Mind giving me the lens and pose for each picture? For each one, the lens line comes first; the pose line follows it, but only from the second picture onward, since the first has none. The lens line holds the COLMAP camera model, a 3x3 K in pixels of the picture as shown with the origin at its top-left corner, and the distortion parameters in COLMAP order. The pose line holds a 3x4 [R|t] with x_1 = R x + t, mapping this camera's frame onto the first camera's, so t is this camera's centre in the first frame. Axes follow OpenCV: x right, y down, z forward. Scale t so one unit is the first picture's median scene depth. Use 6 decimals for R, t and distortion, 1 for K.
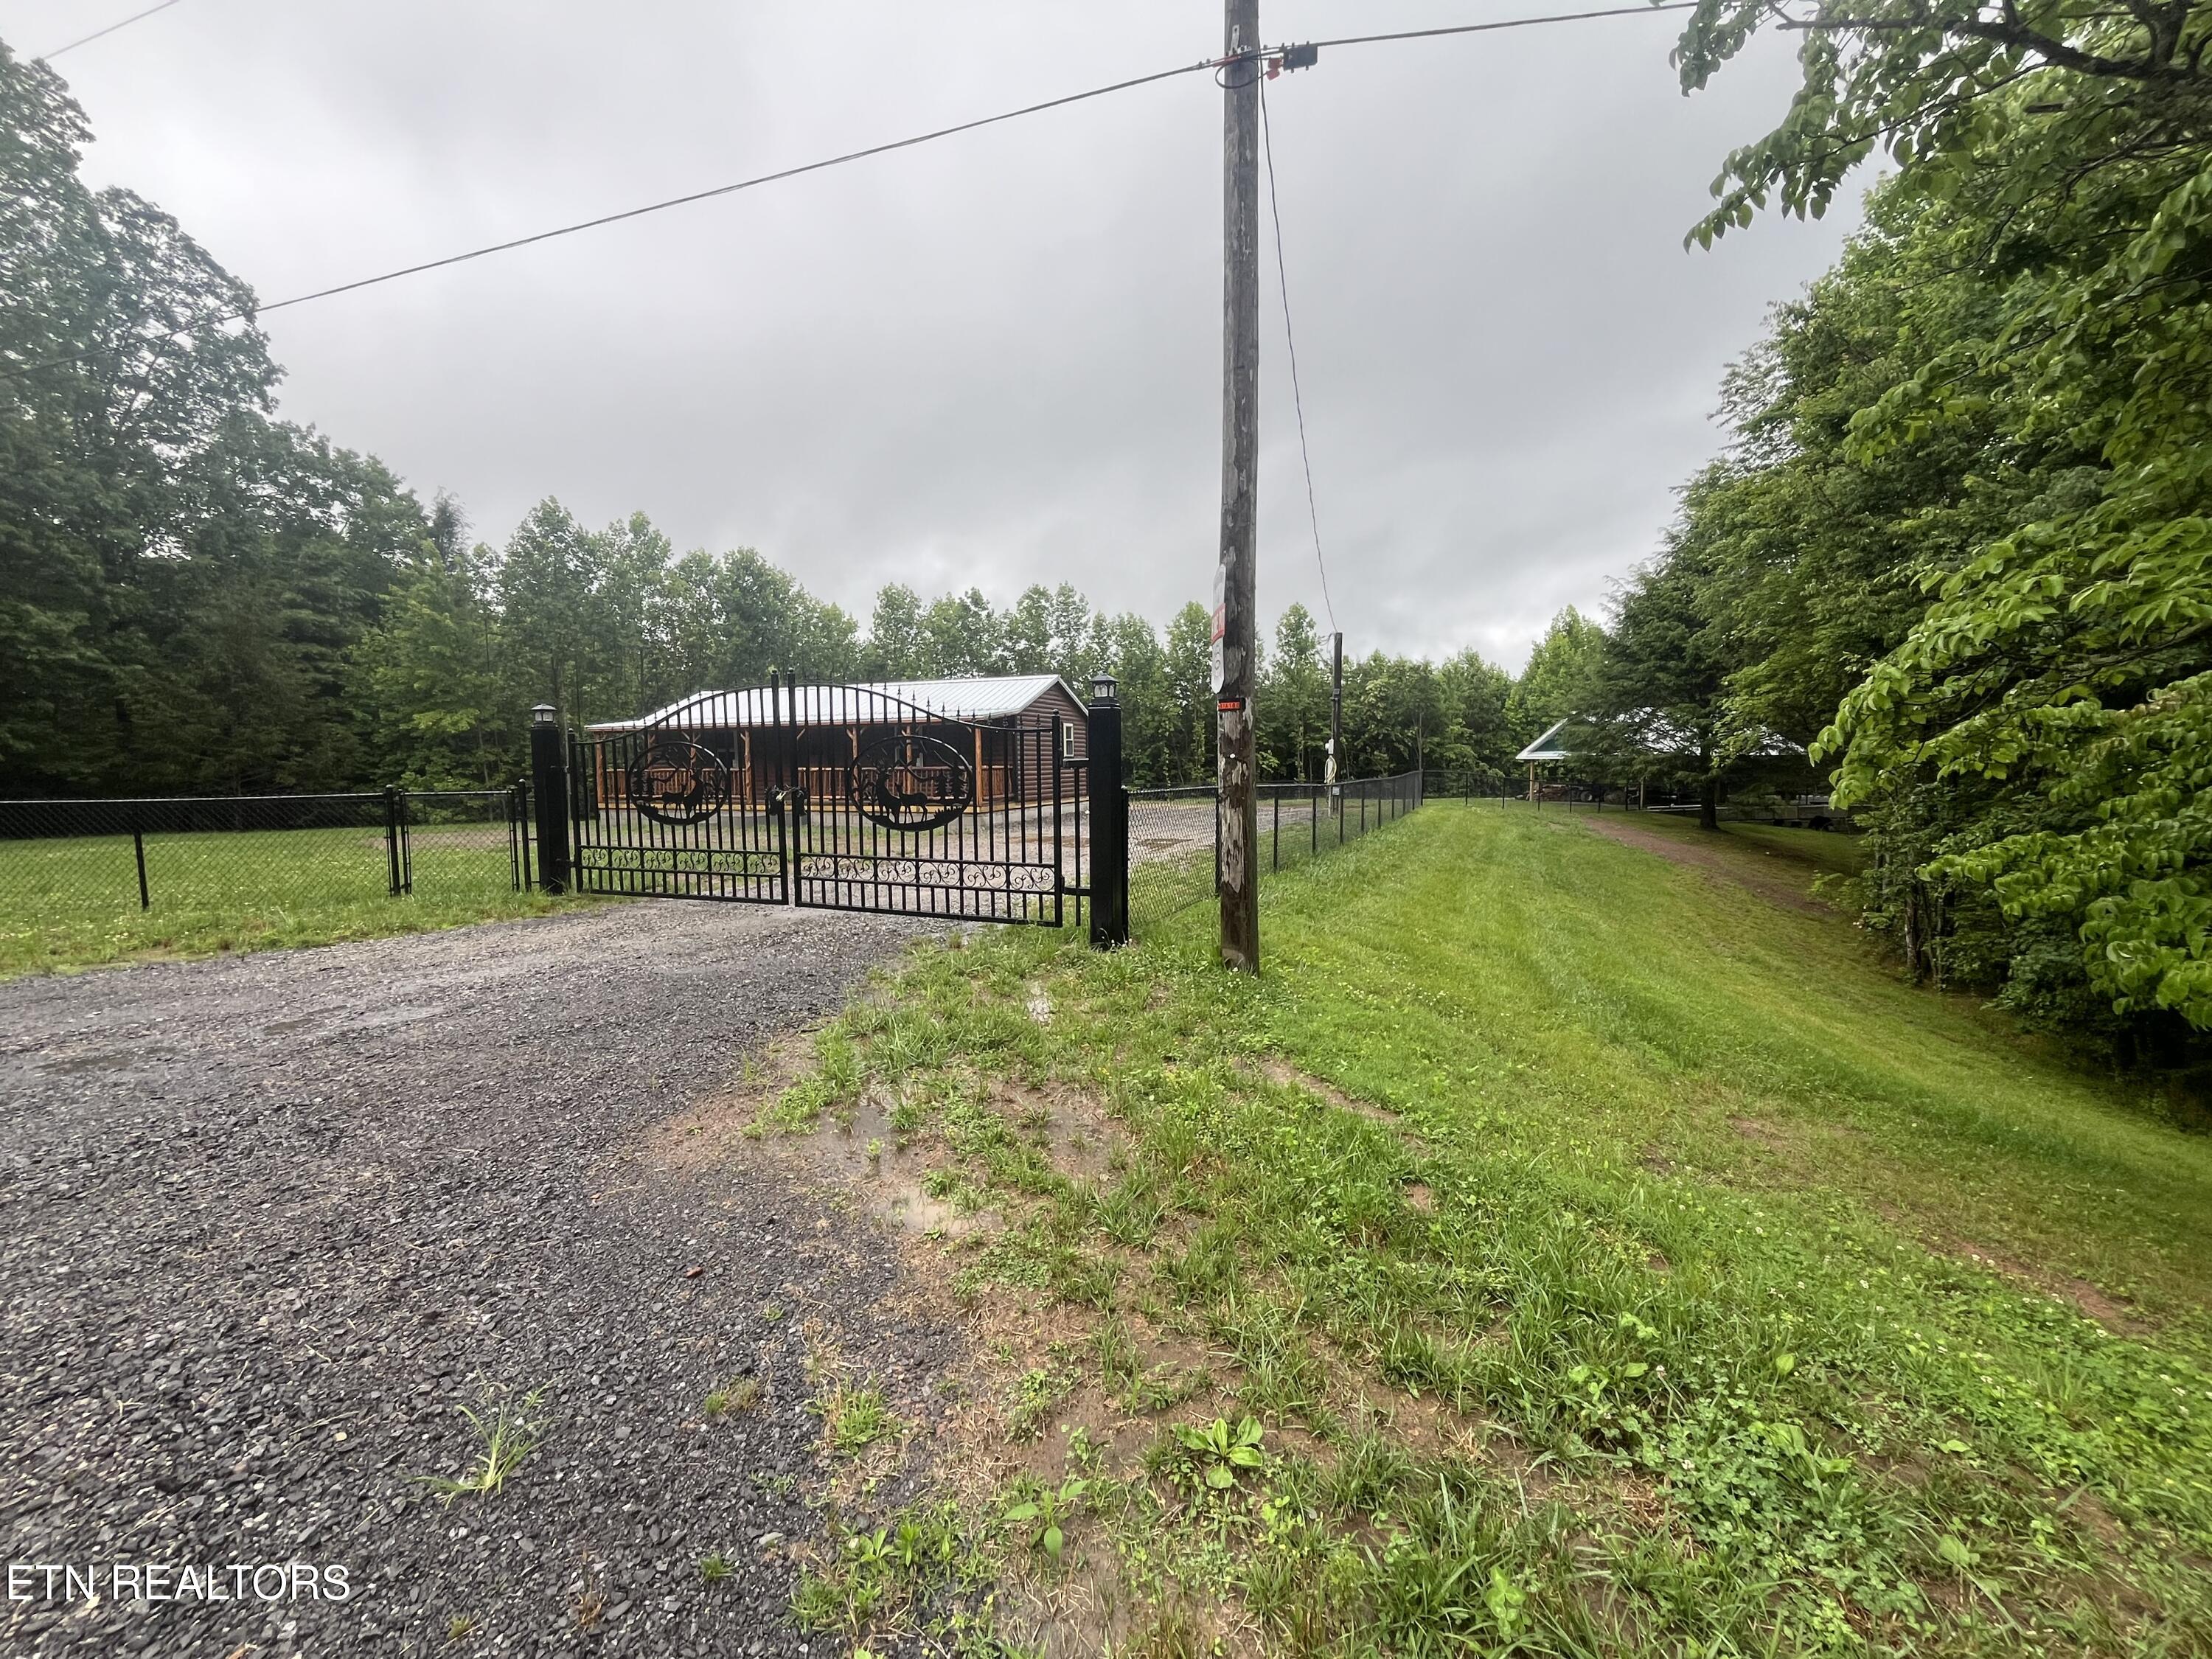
lens RADIAL K [[909.0, 0, 1106.0], [0, 909.0, 829.5], [0, 0, 1]] dist [-0.001754, 0.000287]
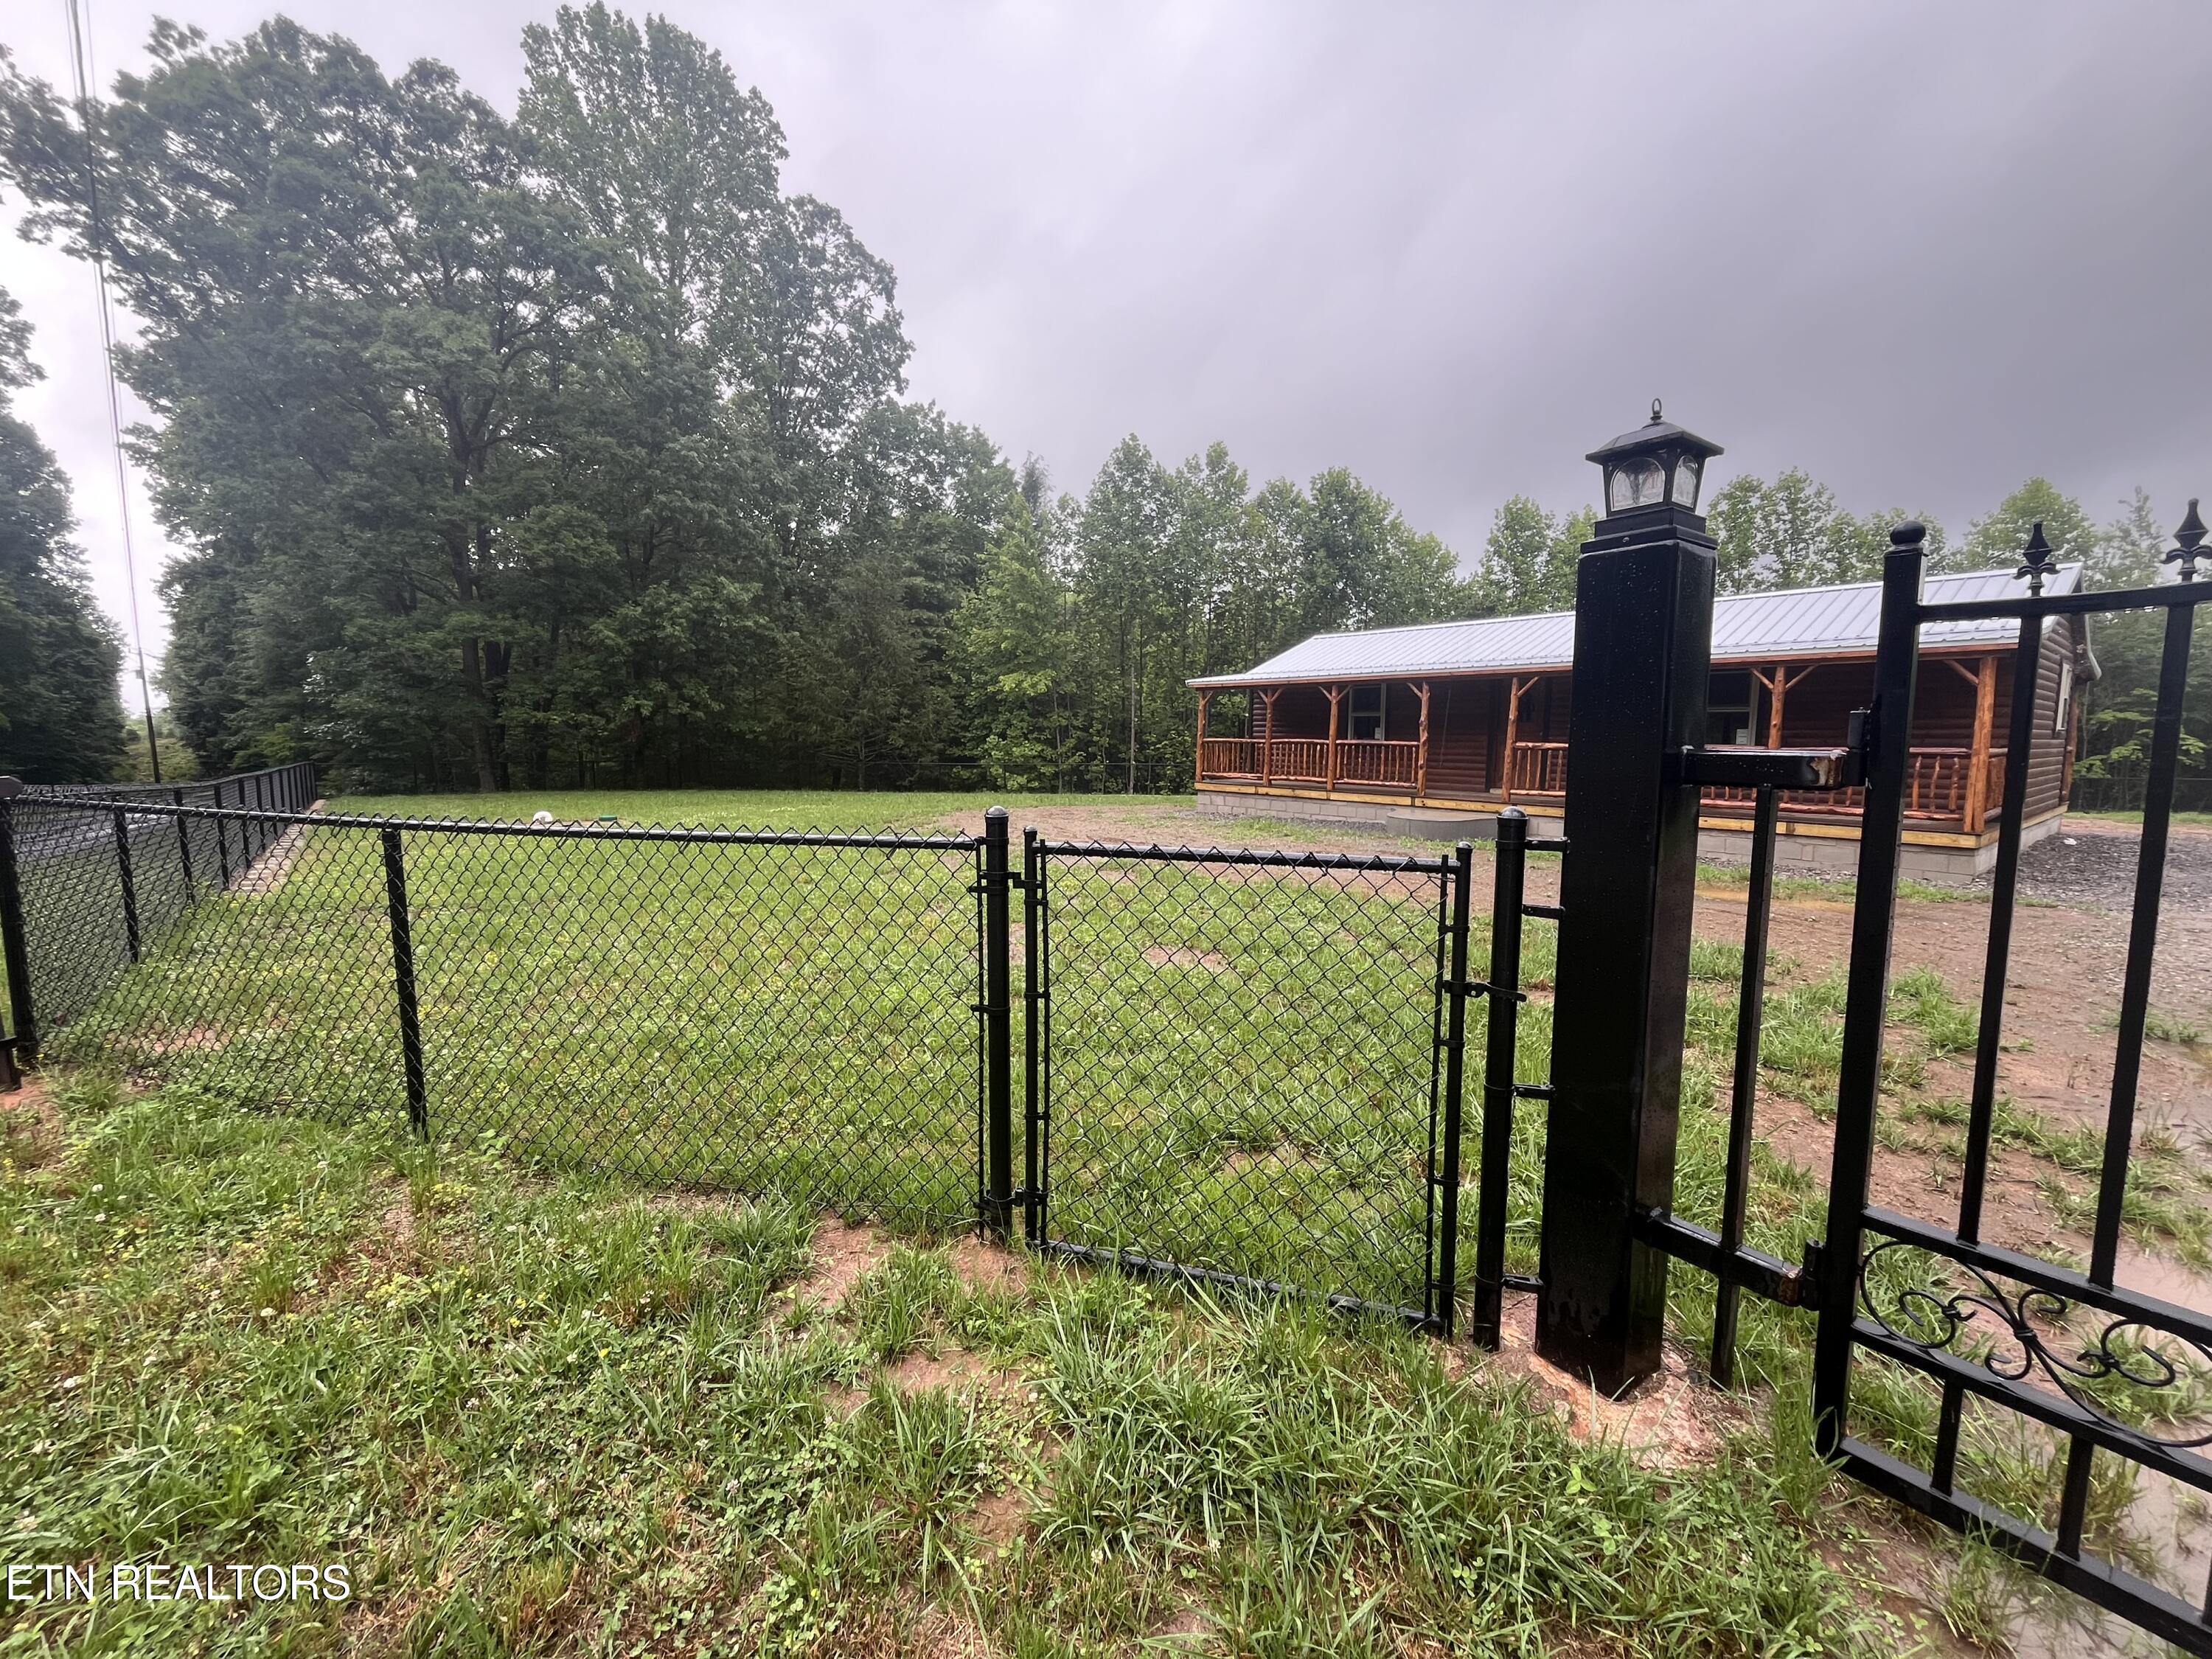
lens RADIAL K [[816.8, 0, 1106.0], [0, 816.8, 829.5], [0, 0, 1]] dist [0.001069, 0.000136]
pose [[0.872850, 0.074027, -0.482341, -0.215311], [-0.052844, 0.996953, 0.057380, -0.018249], [0.485119, -0.024596, 0.874102, 0.269477]]
